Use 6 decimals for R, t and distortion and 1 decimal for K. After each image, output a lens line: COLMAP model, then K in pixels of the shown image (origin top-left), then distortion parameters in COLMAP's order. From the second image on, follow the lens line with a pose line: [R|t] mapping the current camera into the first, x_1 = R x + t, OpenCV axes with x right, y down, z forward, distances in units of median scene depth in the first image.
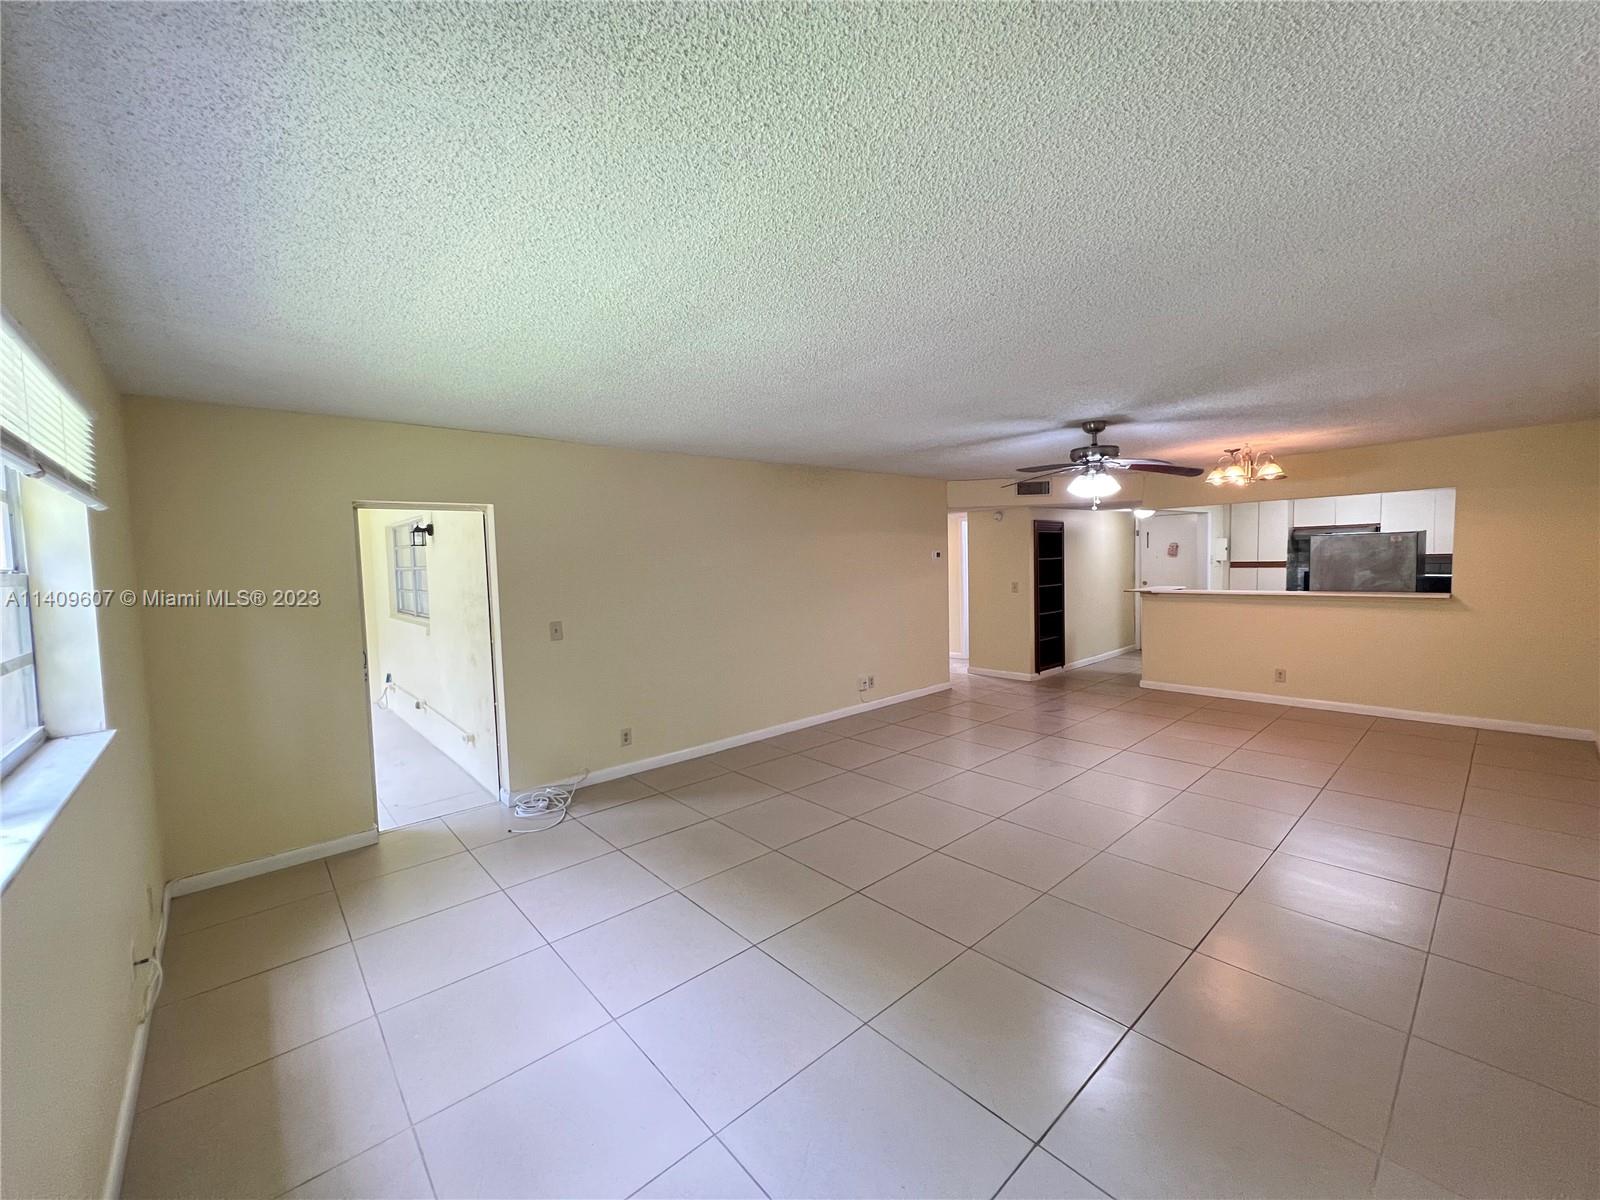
lens RADIAL K [[638.6, 0, 799.4], [0, 638.6, 595.4], [0, 0, 1]] dist [-0.000405, 0.000286]
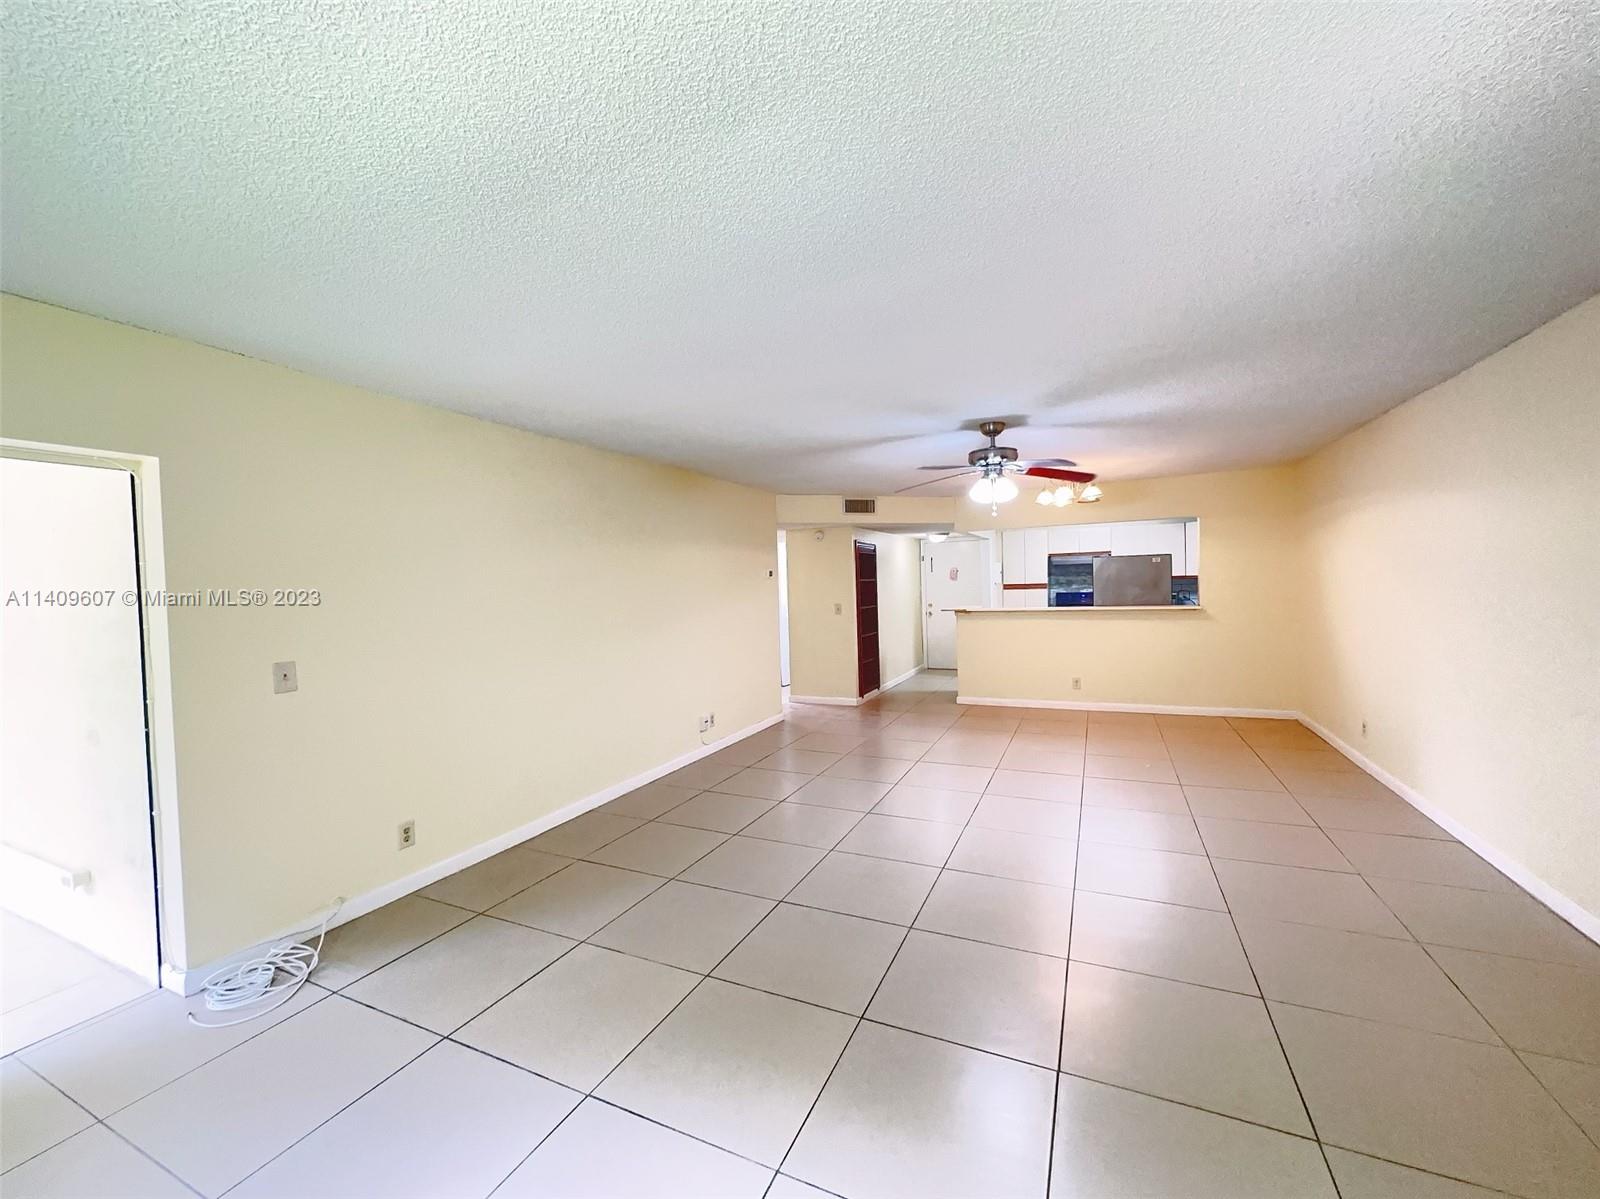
lens RADIAL K [[637.0, 0, 800.0], [0, 637.0, 599.5], [0, 0, 1]] dist [-0.000834, -0.000091]
pose [[0.918751, -0.008003, 0.394757, -0.123995], [0.026678, 0.998768, -0.041842, 0.015333], [-0.393936, 0.048973, 0.917832, 0.181815]]
